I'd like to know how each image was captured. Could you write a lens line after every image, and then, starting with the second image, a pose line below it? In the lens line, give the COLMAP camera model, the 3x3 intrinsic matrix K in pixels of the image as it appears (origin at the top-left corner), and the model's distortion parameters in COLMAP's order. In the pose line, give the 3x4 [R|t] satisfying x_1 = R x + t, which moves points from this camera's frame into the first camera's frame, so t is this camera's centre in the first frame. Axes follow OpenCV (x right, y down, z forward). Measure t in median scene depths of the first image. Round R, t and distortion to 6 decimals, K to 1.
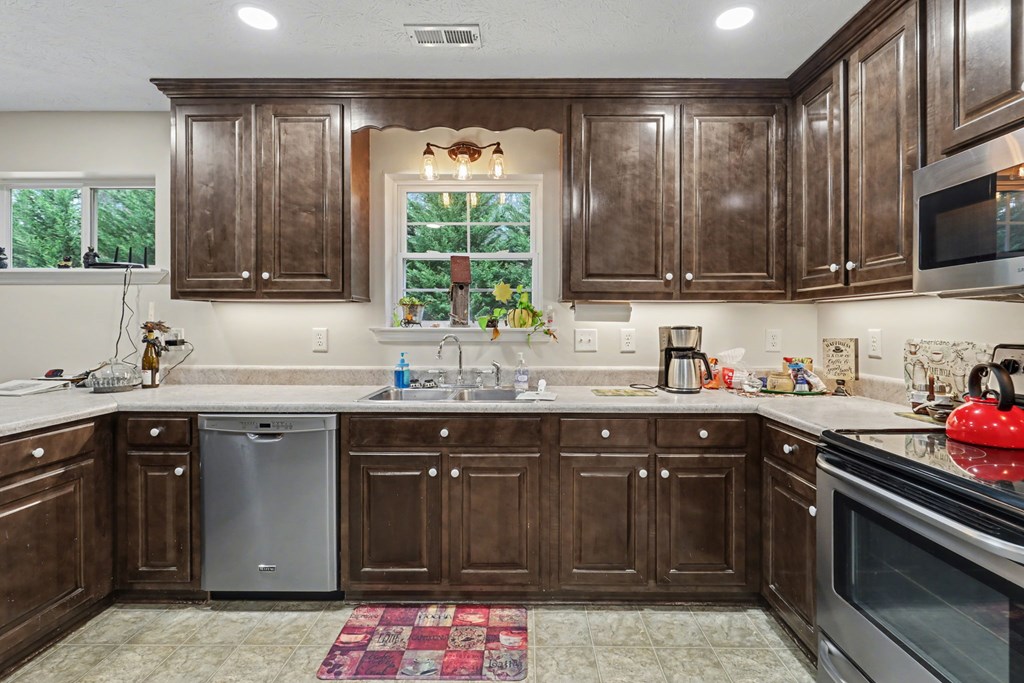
lens RADIAL K [[483.6, 0, 525.6], [0, 483.6, 327.2], [0, 0, 1]] dist [-0.001426, -0.000224]
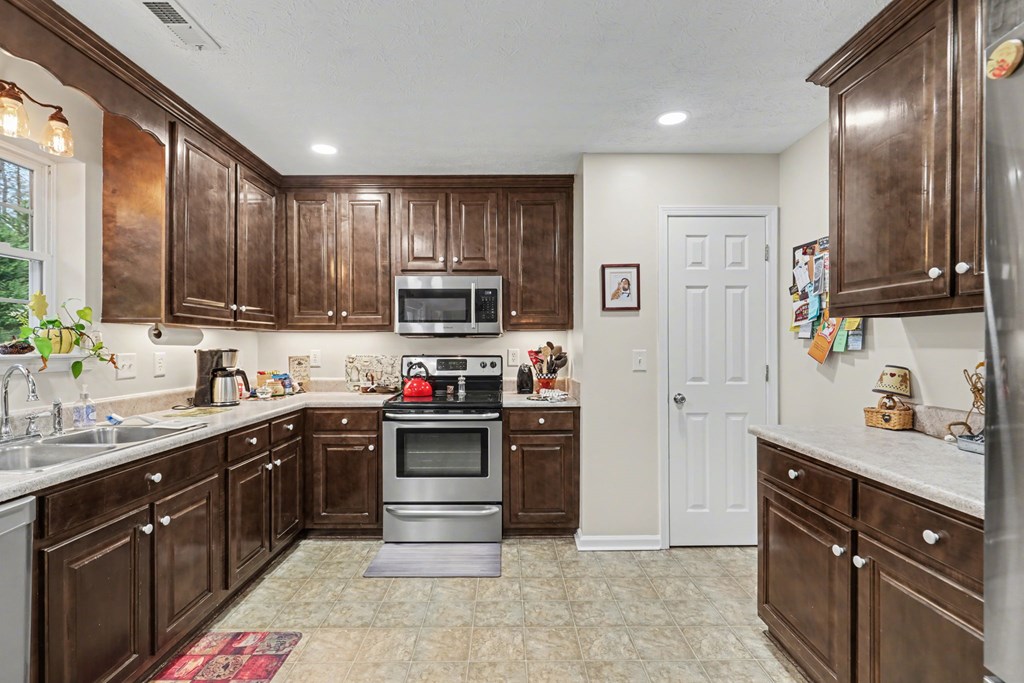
lens RADIAL K [[489.0, 0, 506.2], [0, 489.0, 346.0], [0, 0, 1]] dist [-0.001315, -0.000136]
pose [[-0.007084, -0.003872, 0.999967, -0.911897], [0.003304, 0.999987, 0.003896, -0.012954], [-0.999969, 0.003332, -0.007071, 0.346099]]
